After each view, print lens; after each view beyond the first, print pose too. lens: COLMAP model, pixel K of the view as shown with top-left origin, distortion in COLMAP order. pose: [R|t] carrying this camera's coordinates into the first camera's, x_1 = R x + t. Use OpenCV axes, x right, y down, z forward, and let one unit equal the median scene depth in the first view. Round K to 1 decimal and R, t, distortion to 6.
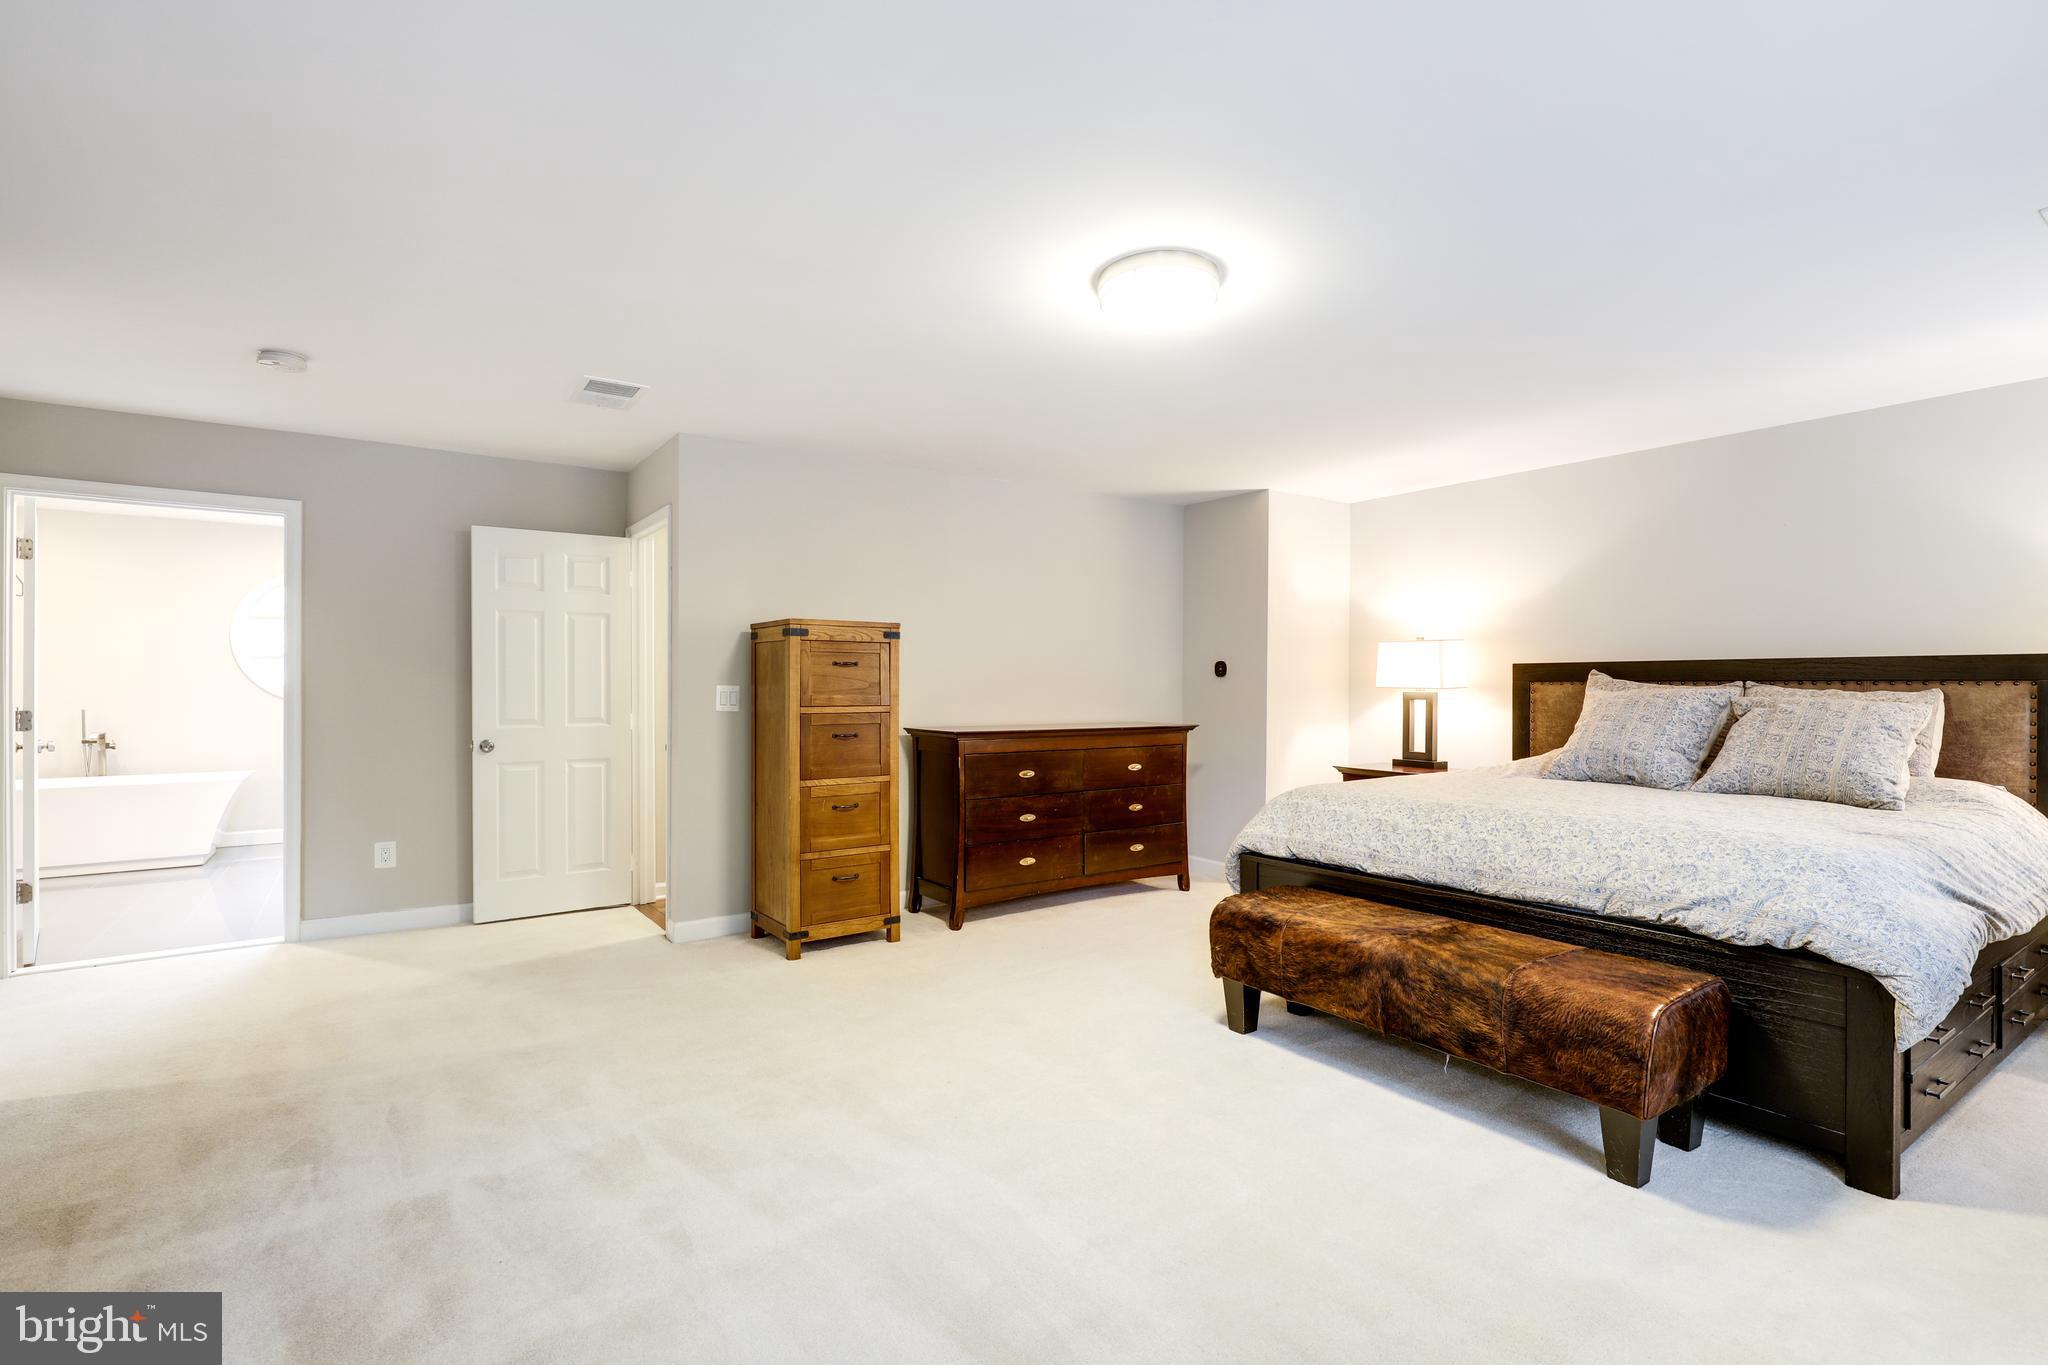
lens RADIAL K [[928.7, 0, 1017.9], [0, 928.7, 680.7], [0, 0, 1]] dist [0.001493, -0.000121]
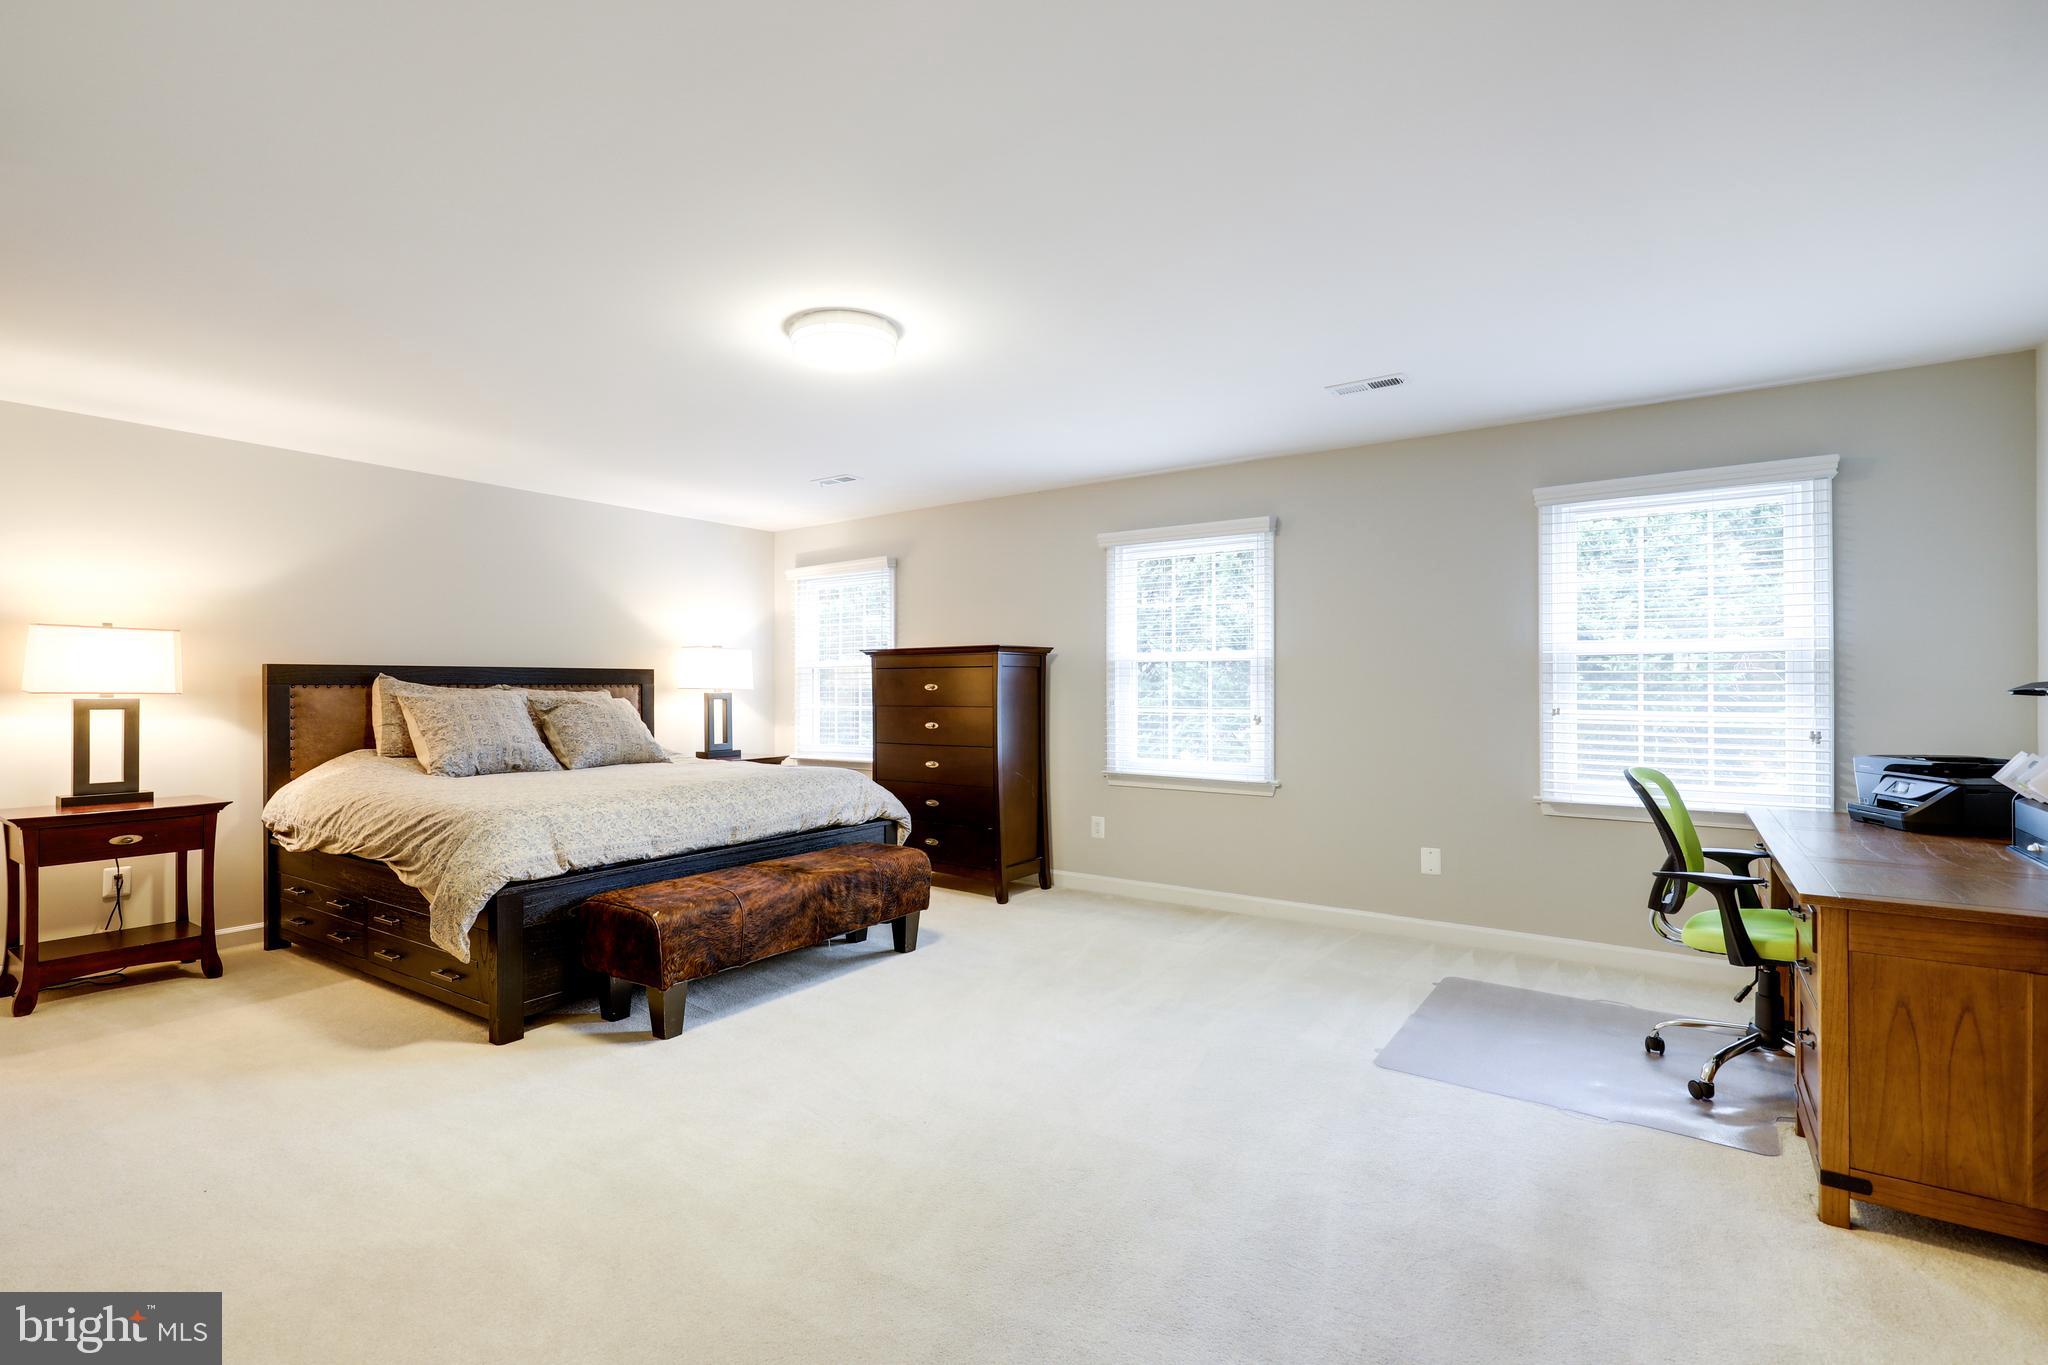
lens RADIAL K [[928.7, 0, 1018.1], [0, 928.7, 677.7], [0, 0, 1]] dist [0.001493, -0.000121]
pose [[-0.341263, 0.009743, 0.939917, -0.786513], [-0.002230, 0.999935, -0.011174, 0.004038], [-0.939965, -0.005909, -0.341219, 0.945911]]
